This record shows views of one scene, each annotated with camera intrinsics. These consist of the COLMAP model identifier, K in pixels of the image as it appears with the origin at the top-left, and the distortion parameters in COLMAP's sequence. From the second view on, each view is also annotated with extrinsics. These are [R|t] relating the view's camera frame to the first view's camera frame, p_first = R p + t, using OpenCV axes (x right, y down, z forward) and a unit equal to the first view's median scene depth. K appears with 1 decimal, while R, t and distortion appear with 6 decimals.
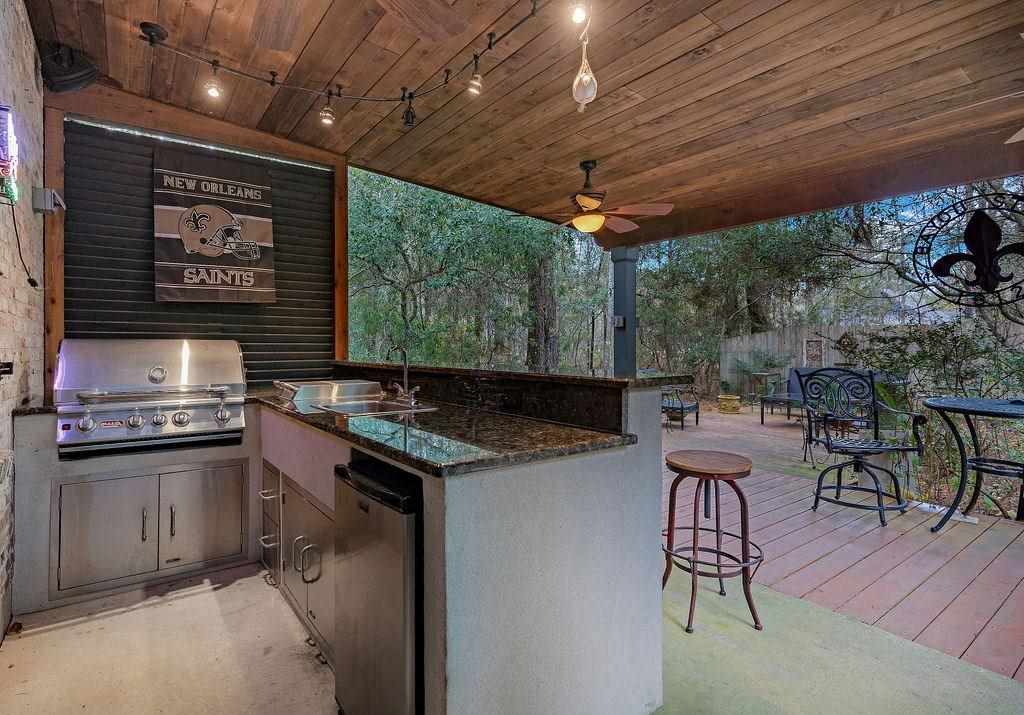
lens RADIAL K [[513.3, 0, 483.3], [0, 513.3, 344.0], [0, 0, 1]] dist [0.002424, 0.000333]
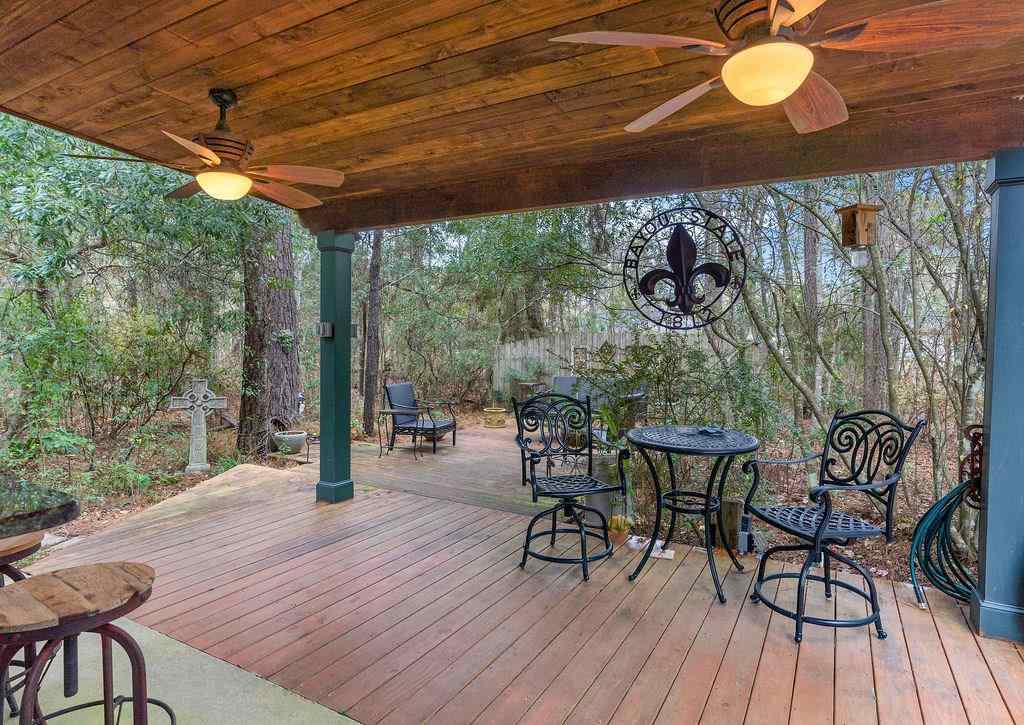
lens RADIAL K [[572.5, 0, 513.2], [0, 572.5, 362.3], [0, 0, 1]] dist [0.002475, 0.000708]
pose [[0.907192, 0.000635, 0.420717, 0.233029], [-0.013535, 0.999525, 0.027675, -0.033390], [-0.420499, -0.030801, 0.906770, 0.168236]]
